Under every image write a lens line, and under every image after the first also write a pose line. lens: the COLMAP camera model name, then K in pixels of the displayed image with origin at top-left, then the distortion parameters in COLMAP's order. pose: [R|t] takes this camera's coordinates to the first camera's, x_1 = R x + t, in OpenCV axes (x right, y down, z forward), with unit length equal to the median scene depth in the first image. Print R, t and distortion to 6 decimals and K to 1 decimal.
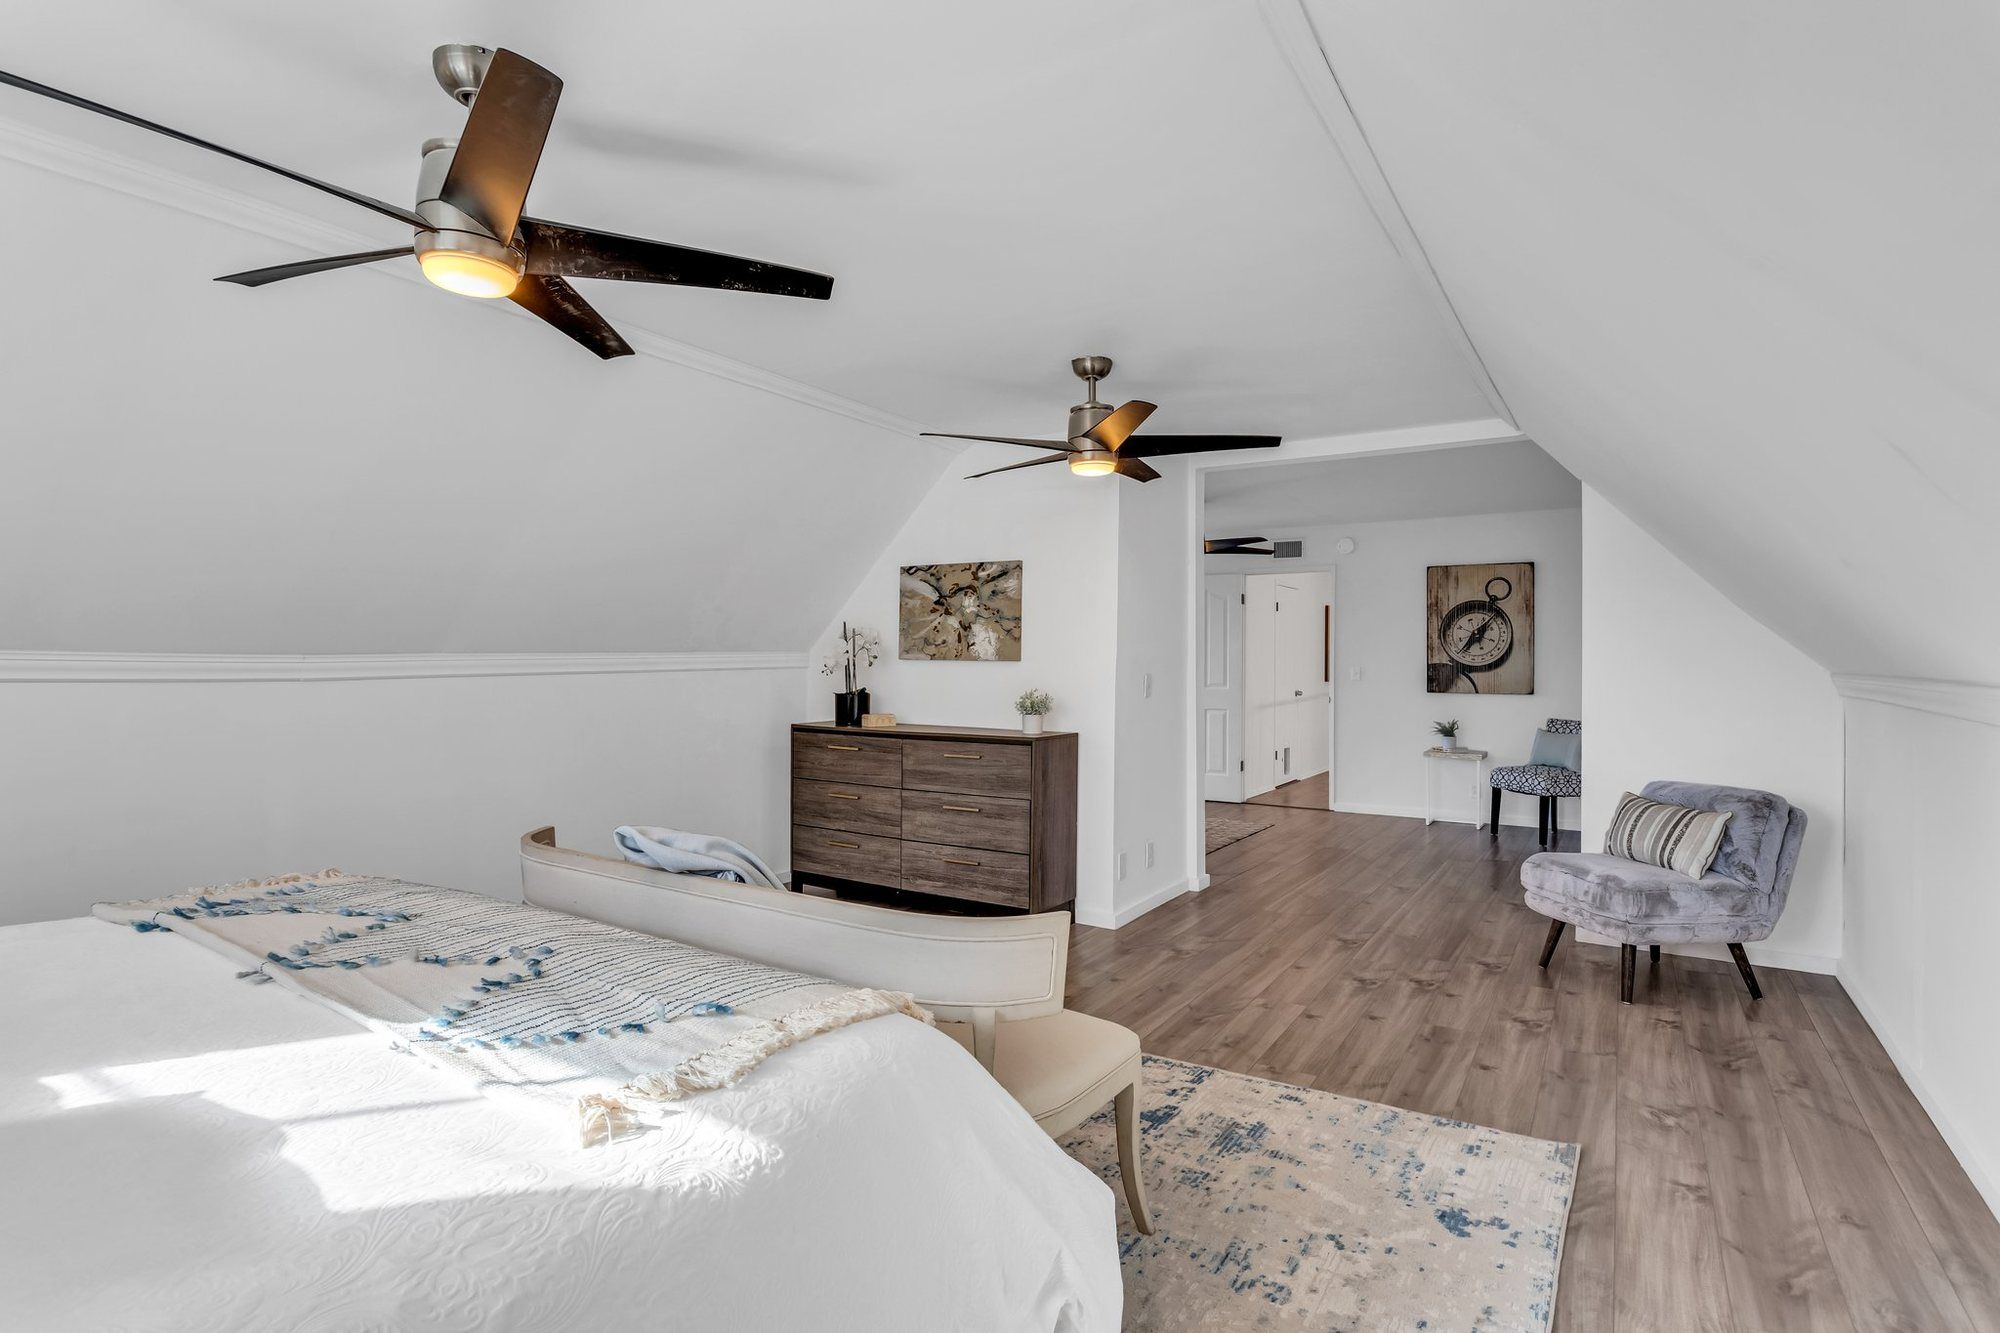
lens RADIAL K [[995.6, 0, 1000.8], [0, 995.6, 663.4], [0, 0, 1]] dist [-0.005991, 0.002674]
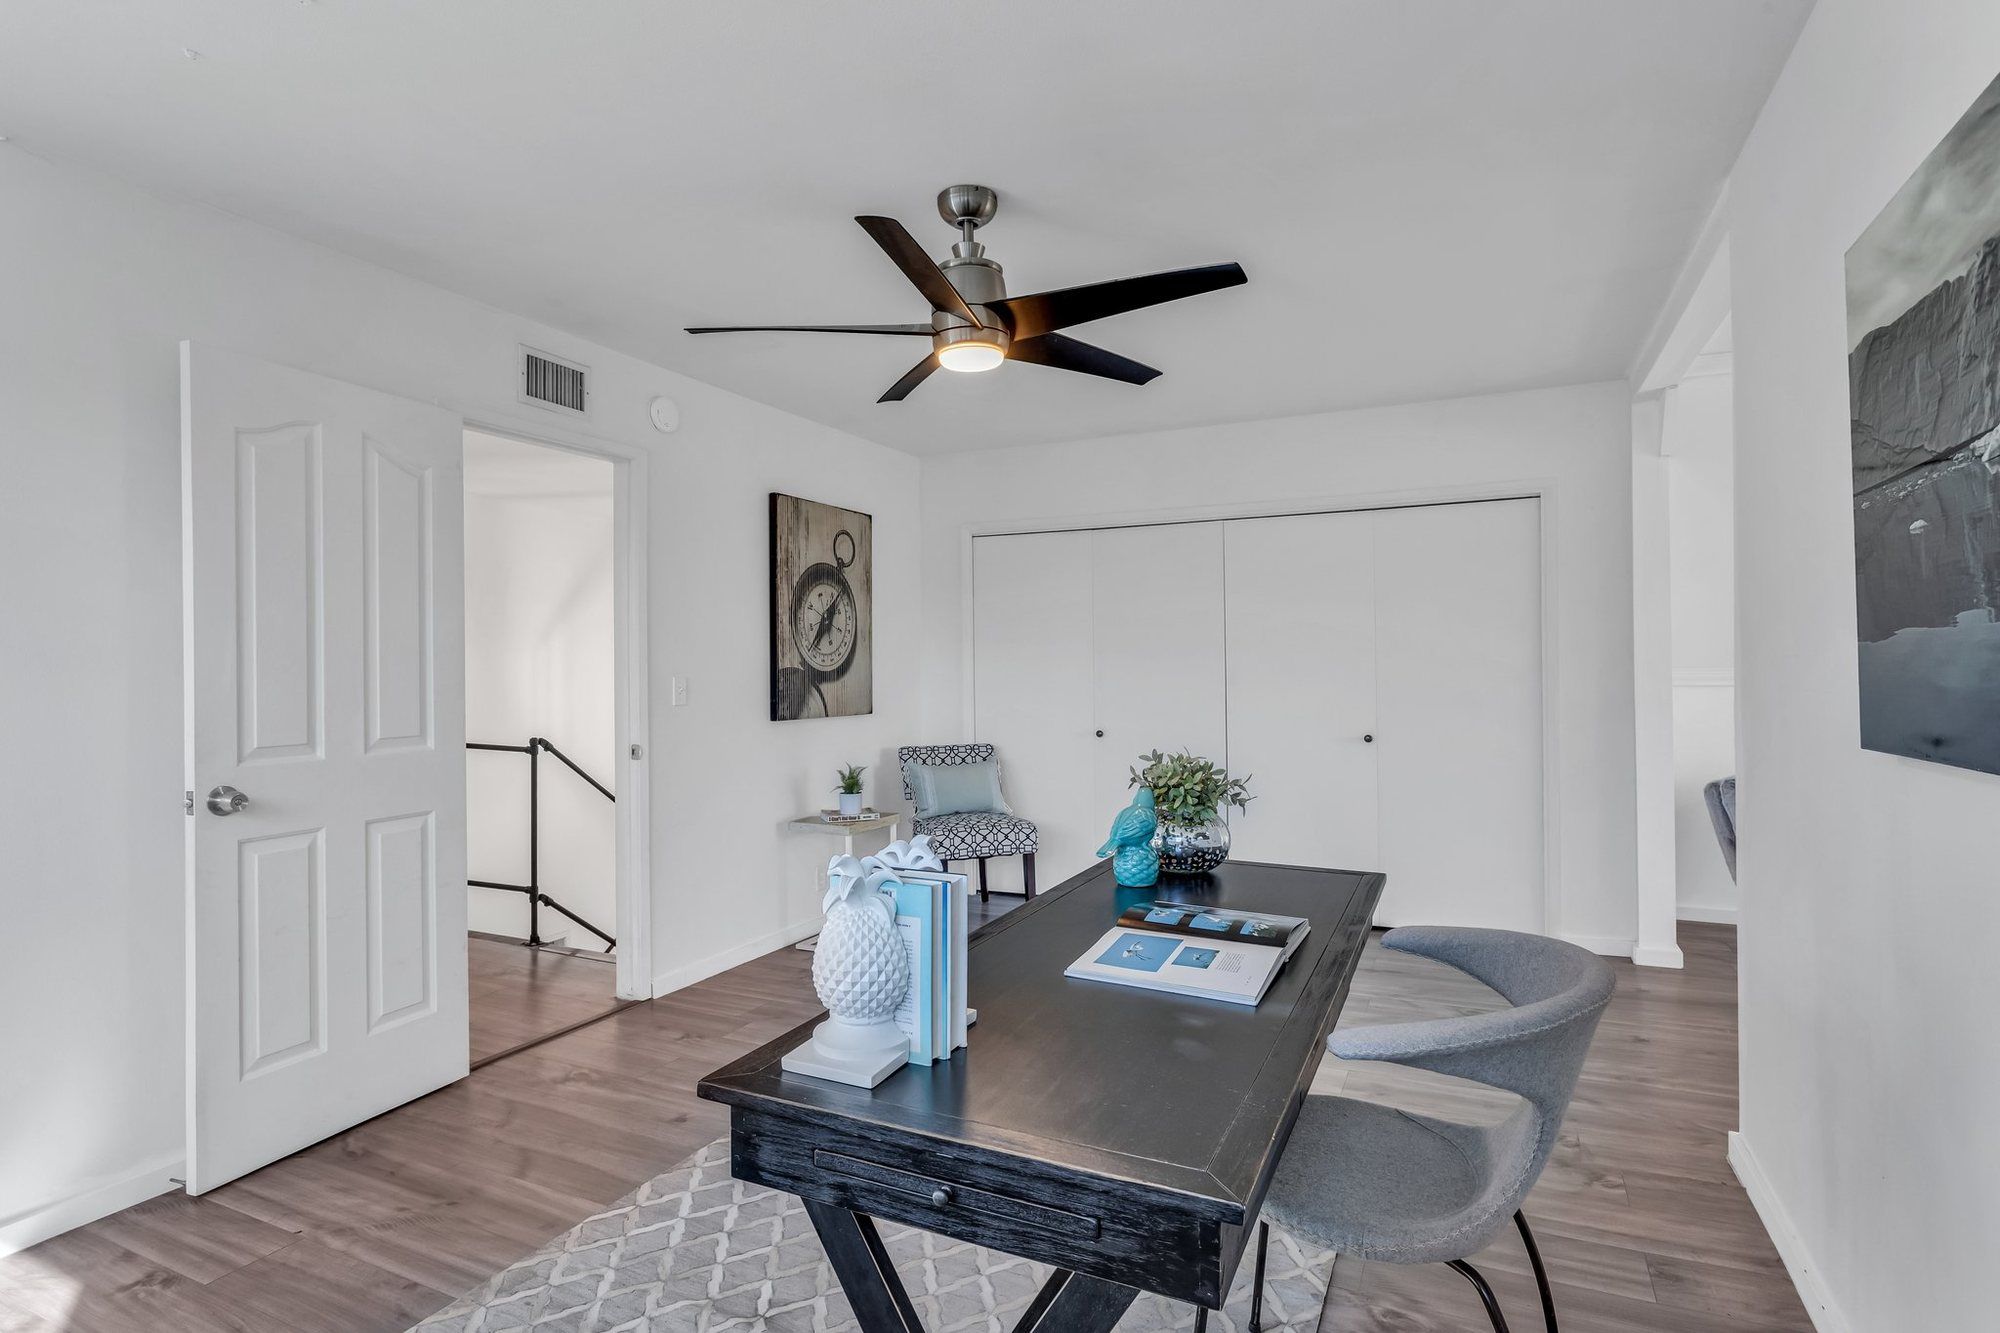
lens RADIAL K [[995.6, 0, 1003.1], [0, 995.6, 662.9], [0, 0, 1]] dist [-0.005991, 0.002674]
pose [[-0.133610, -0.002083, 0.991032, -0.138876], [0.004978, 0.999984, 0.002773, -0.003932], [-0.991021, 0.005304, -0.133598, 0.973874]]
